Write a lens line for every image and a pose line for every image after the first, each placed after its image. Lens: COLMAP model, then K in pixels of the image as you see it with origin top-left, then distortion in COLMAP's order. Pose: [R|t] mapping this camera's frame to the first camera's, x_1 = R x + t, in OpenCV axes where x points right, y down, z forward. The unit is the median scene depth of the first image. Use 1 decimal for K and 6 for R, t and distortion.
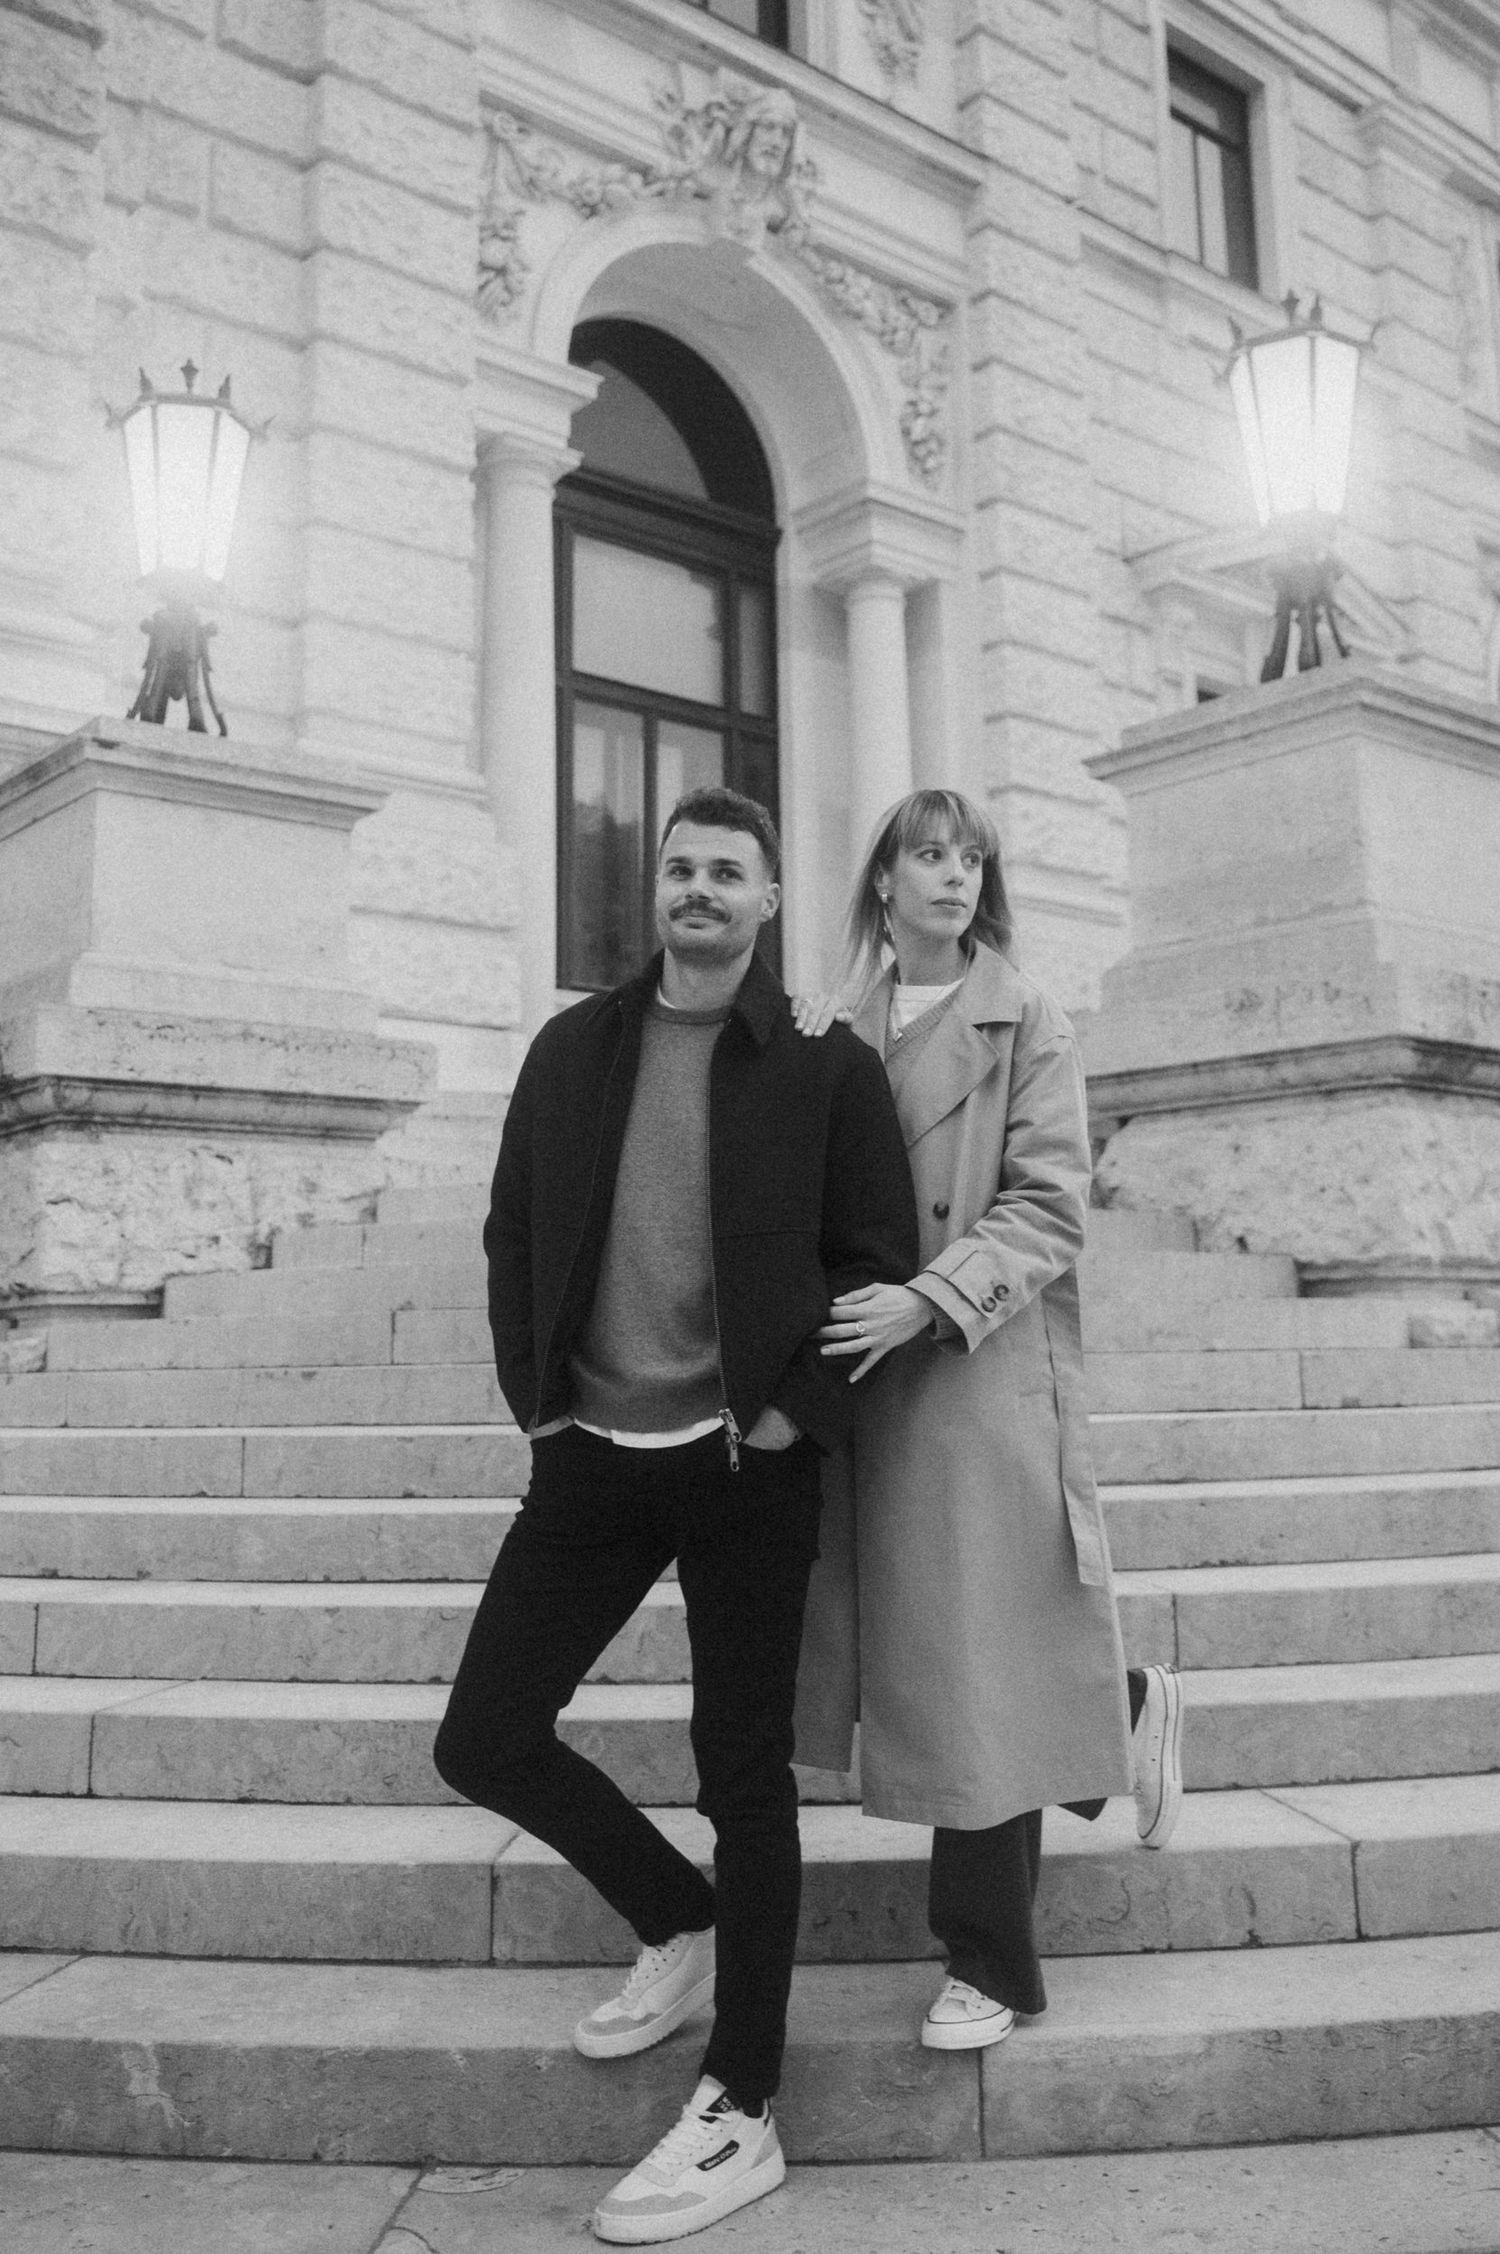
lens RADIAL K [[2044.8, 0, 765.8], [0, 2044.8, 964.1], [0, 0, 1]] dist [0.003238, -0.005356]
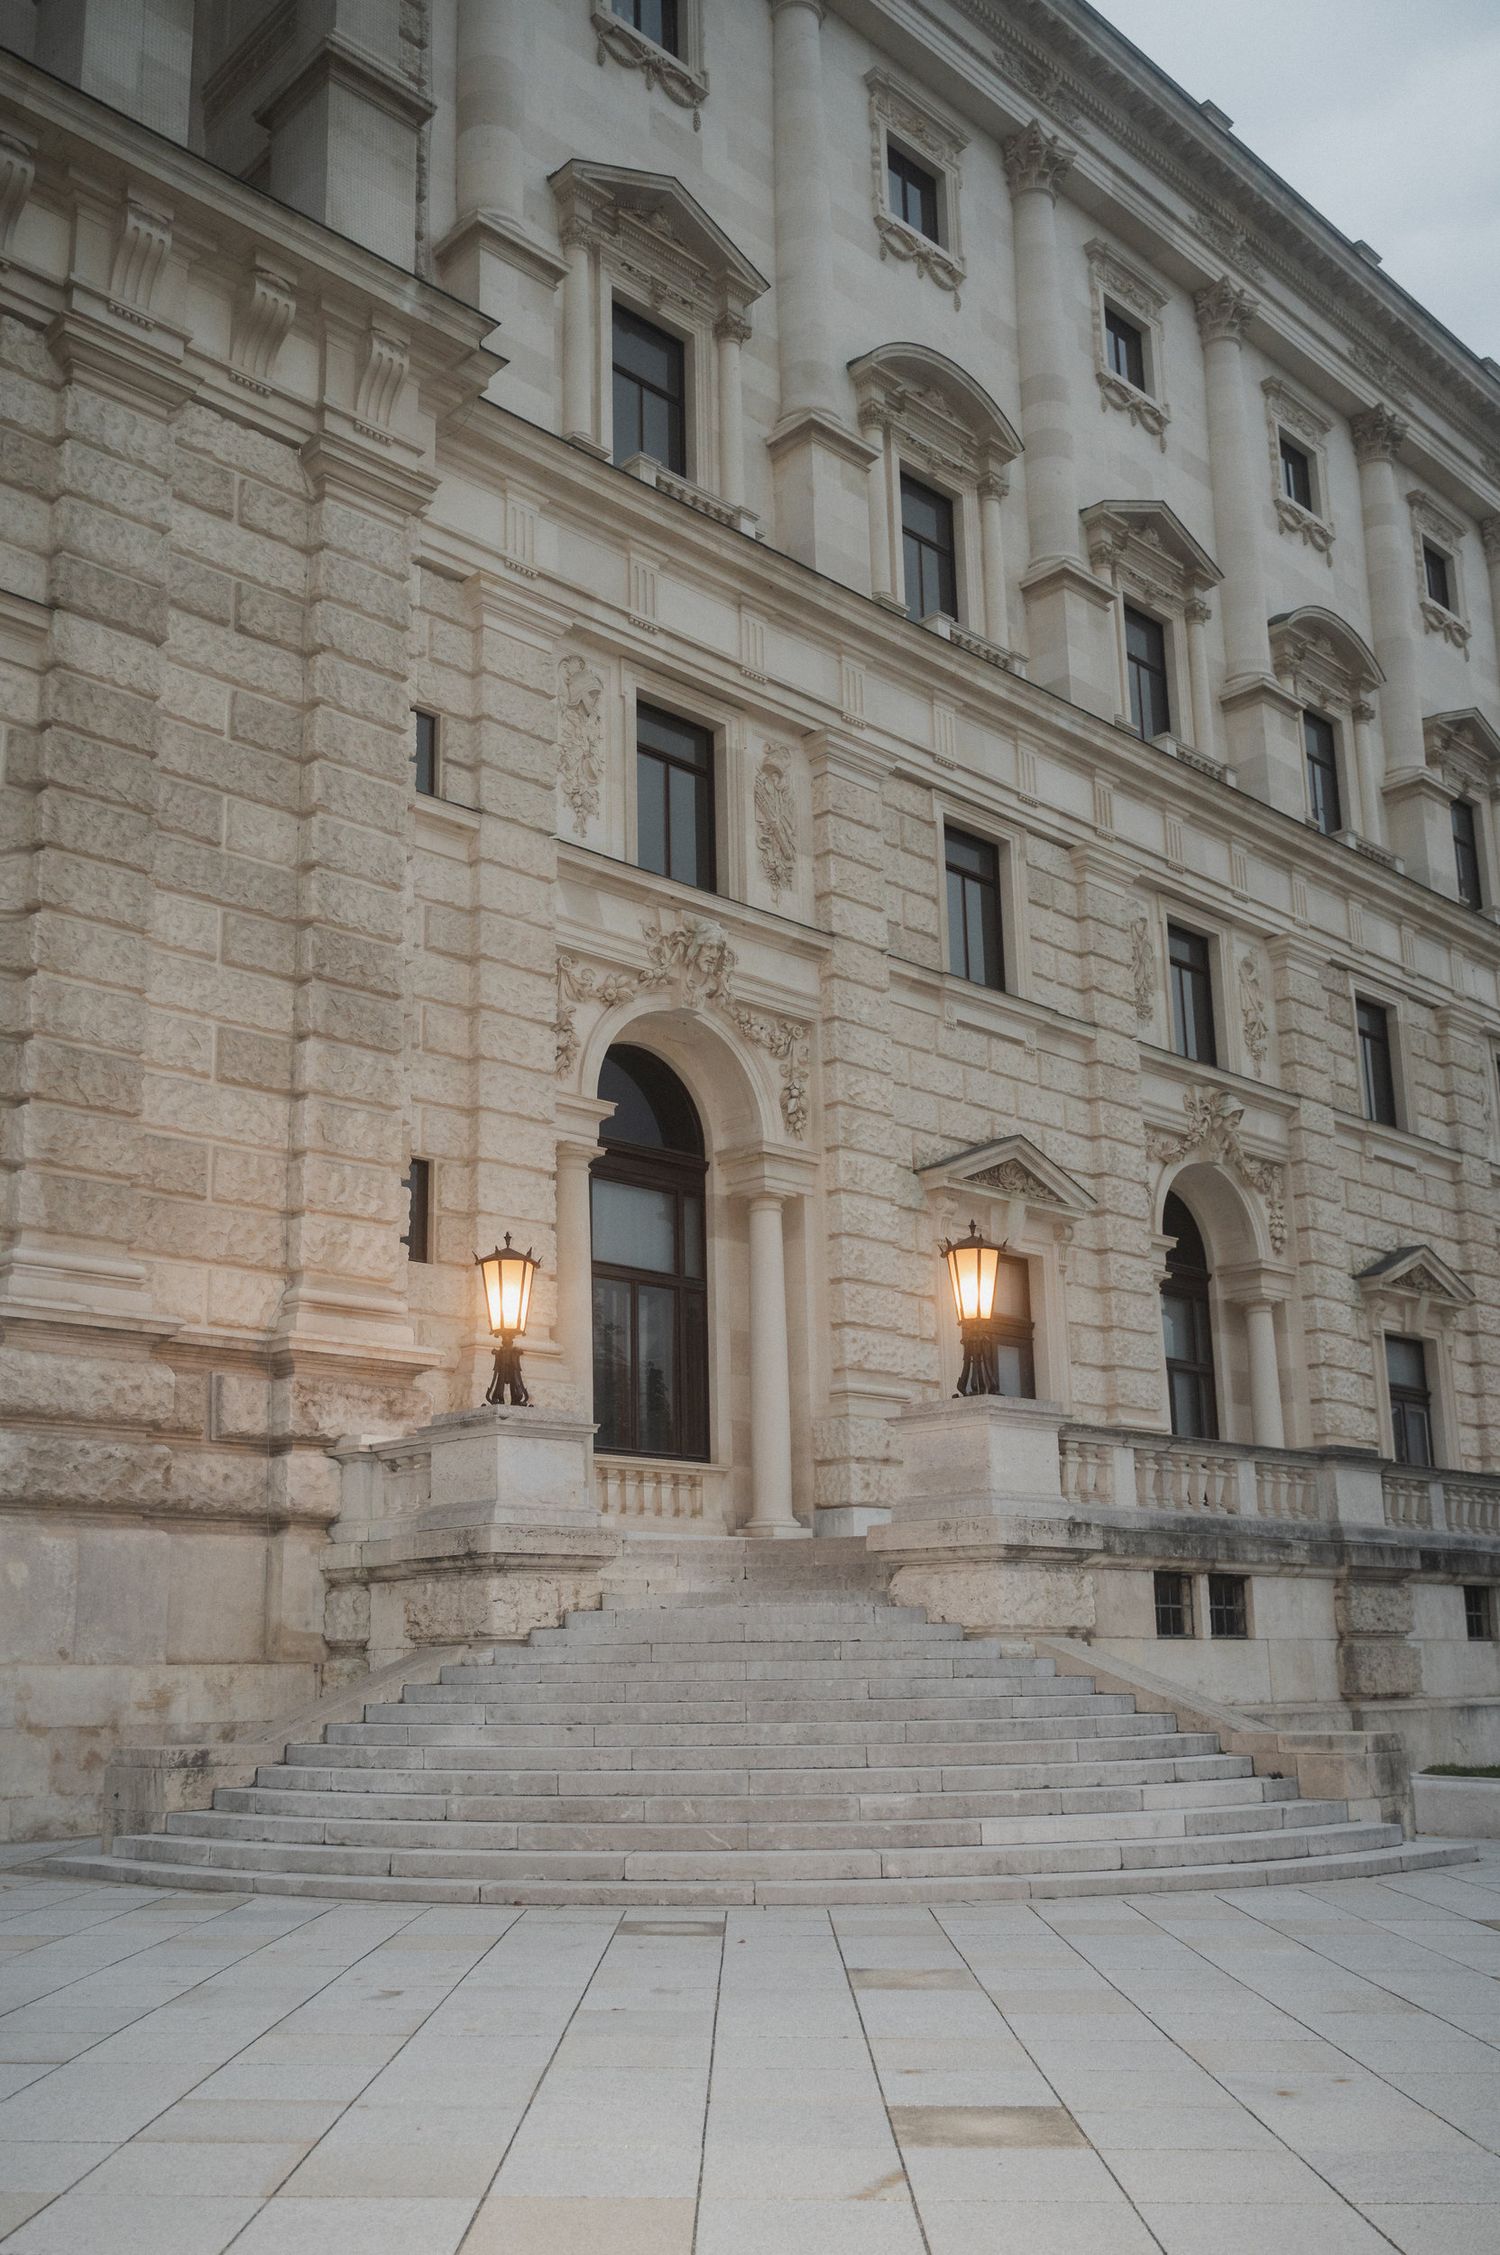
lens RADIAL K [[1989.5, 0, 664.8], [0, 1989.5, 1248.2], [0, 0, 1]] dist [0.001940, 0.004424]
pose [[0.999111, 0.012036, 0.040407, -0.108275], [-0.011318, 0.999775, -0.017930, -0.133451], [-0.040614, 0.017457, 0.999022, -0.715681]]
